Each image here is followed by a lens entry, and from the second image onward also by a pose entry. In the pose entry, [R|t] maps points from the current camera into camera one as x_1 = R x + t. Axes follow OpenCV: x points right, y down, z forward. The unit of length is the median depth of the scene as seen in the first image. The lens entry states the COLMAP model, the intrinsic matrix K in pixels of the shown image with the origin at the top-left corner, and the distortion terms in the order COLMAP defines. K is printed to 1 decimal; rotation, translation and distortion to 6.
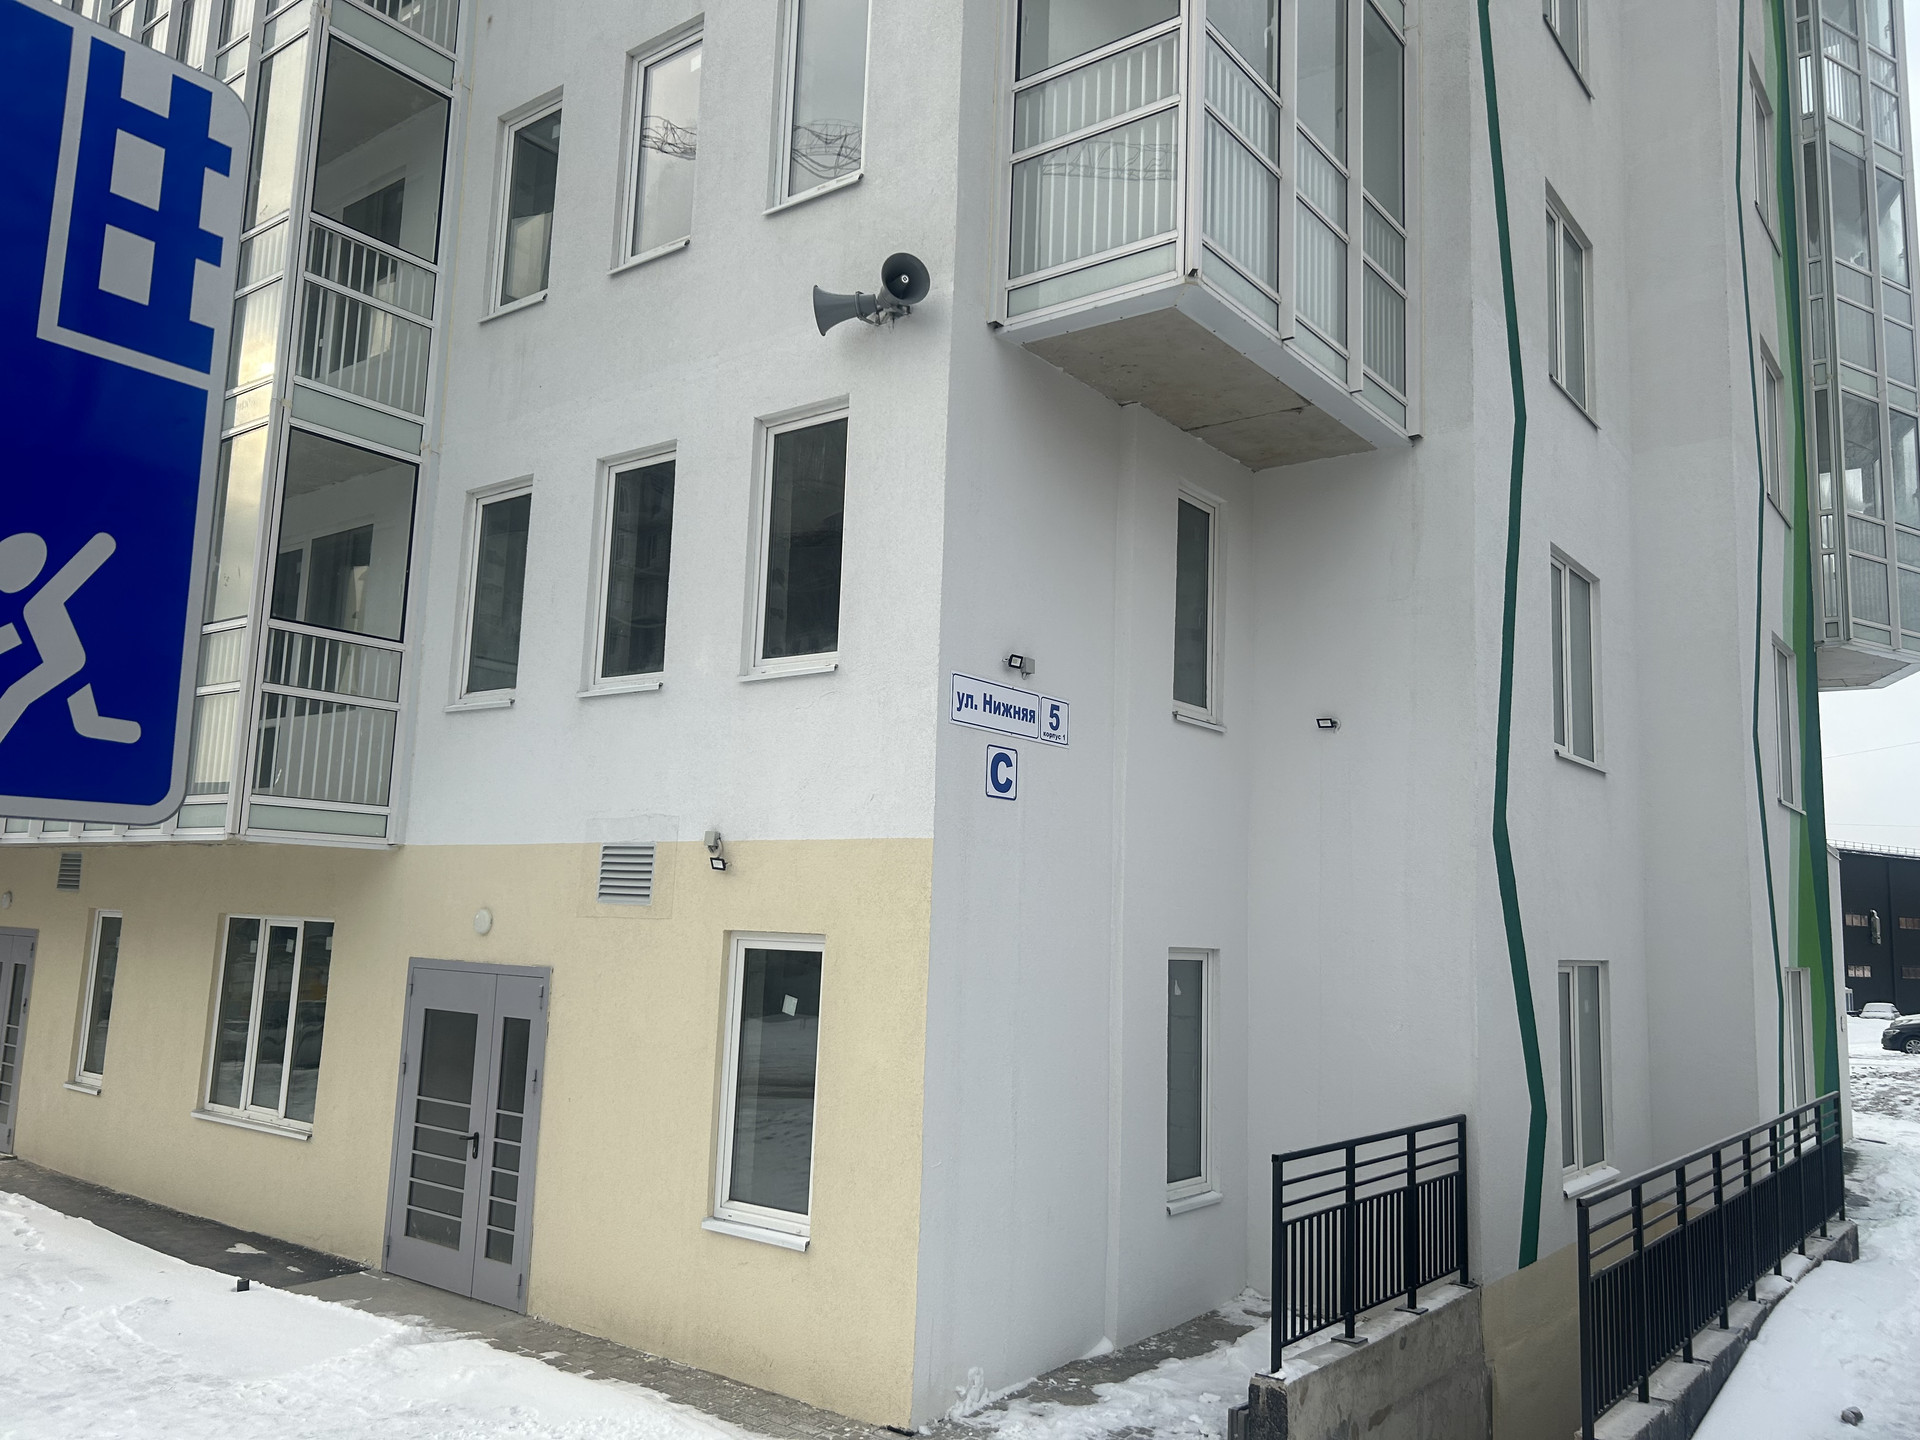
lens RADIAL K [[1467.9, 0, 951.2], [0, 1467.9, 731.9], [0, 0, 1]] dist [0.045364, -0.044198]
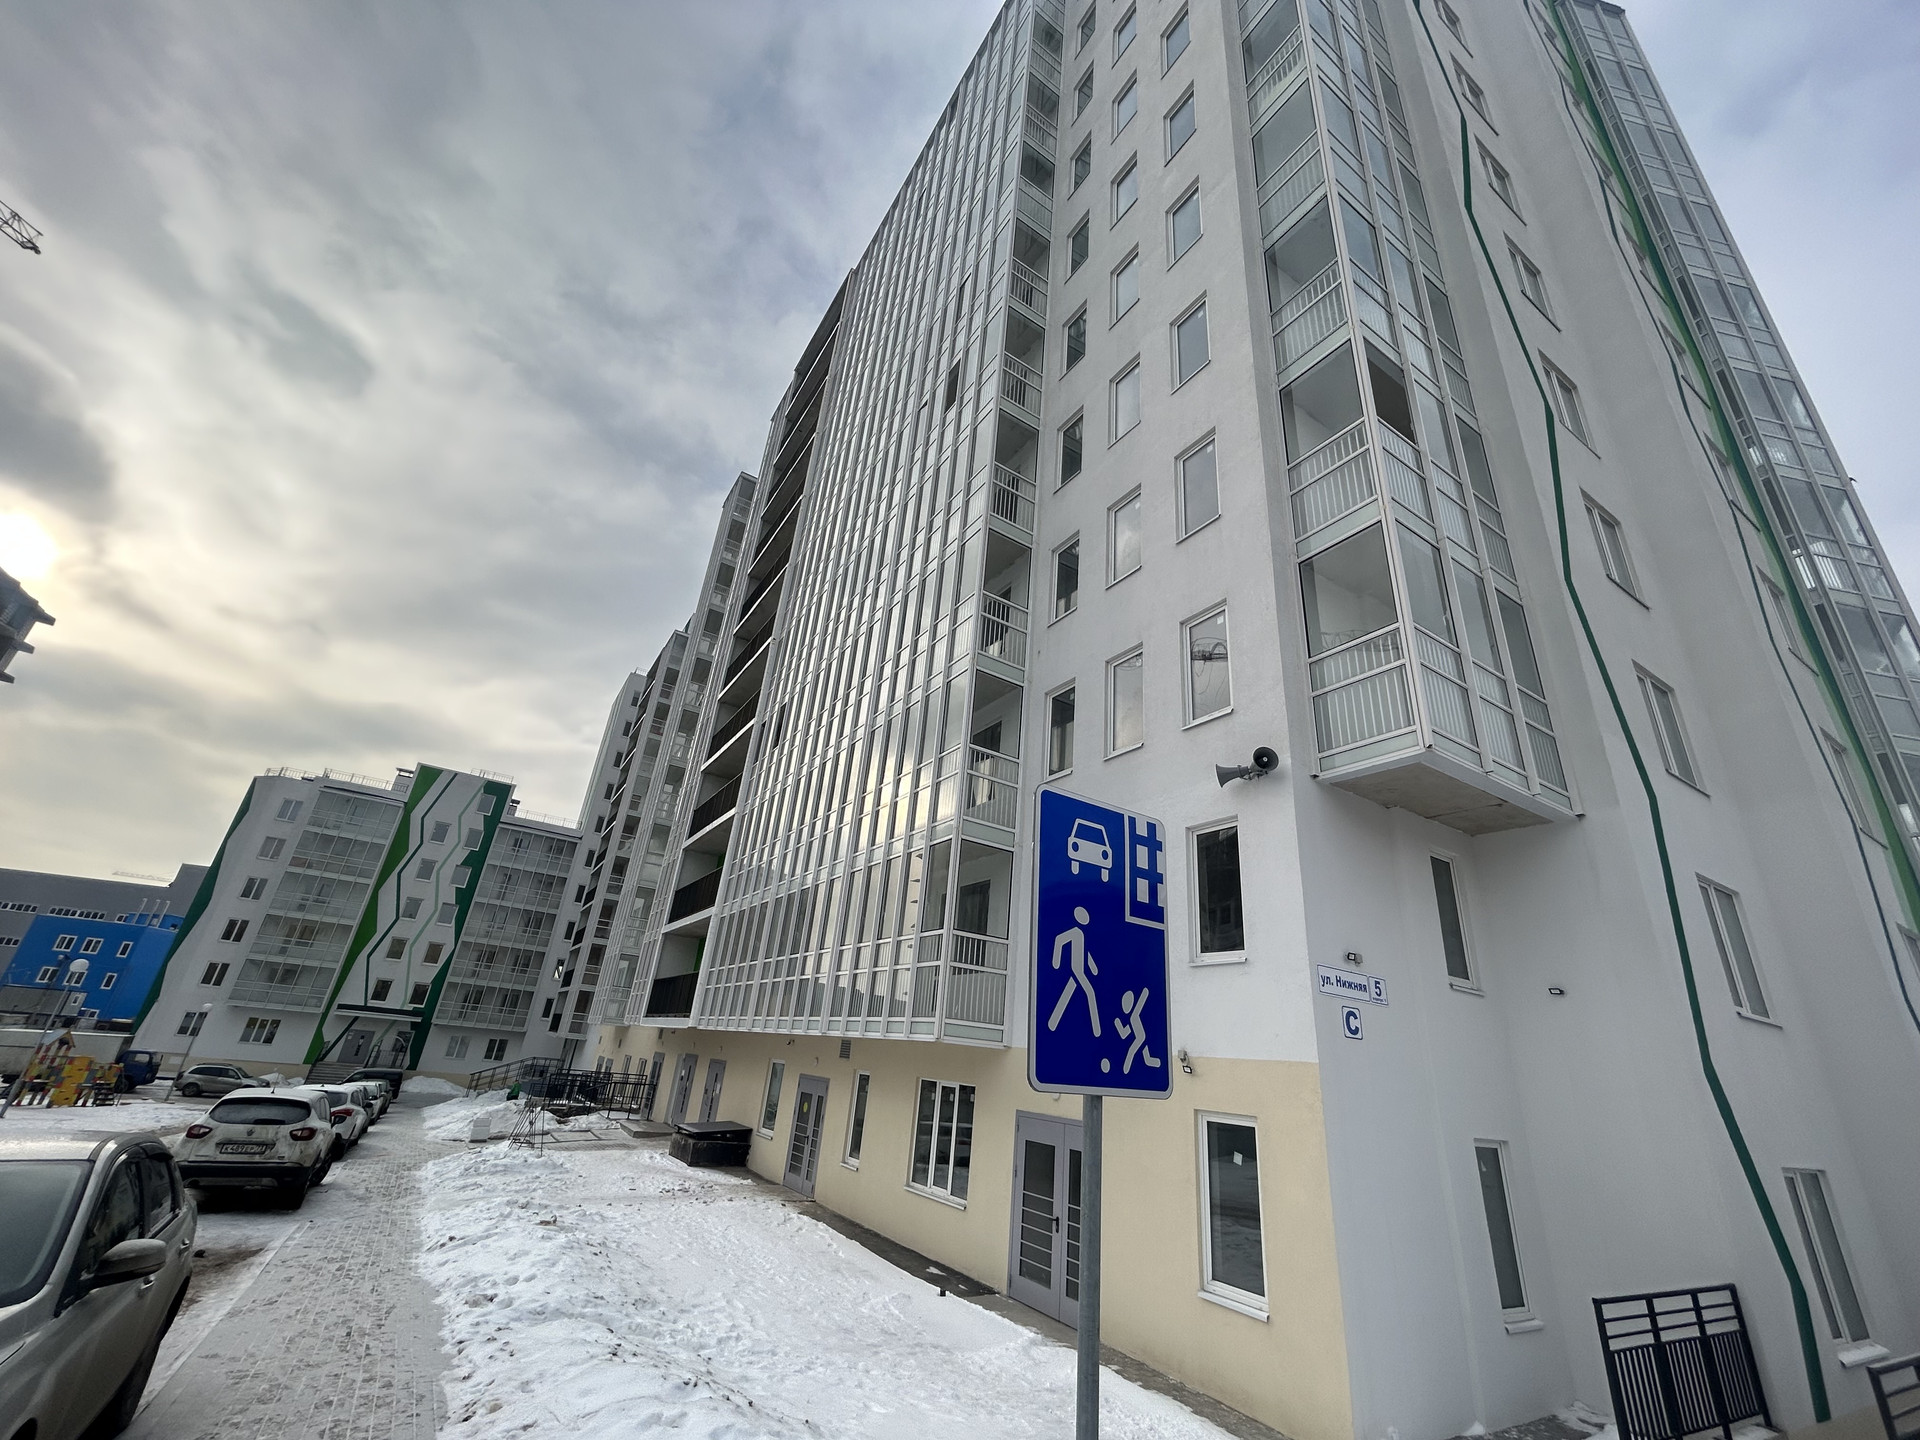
lens RADIAL K [[784.6, 0, 949.6], [0, 784.6, 721.8], [0, 0, 1]] dist [-0.002010, 0.001291]
pose [[0.936821, -0.094517, -0.336797, -0.058932], [-0.010945, 0.954414, -0.298284, -0.027152], [0.349637, 0.283125, 0.893081, -0.102940]]
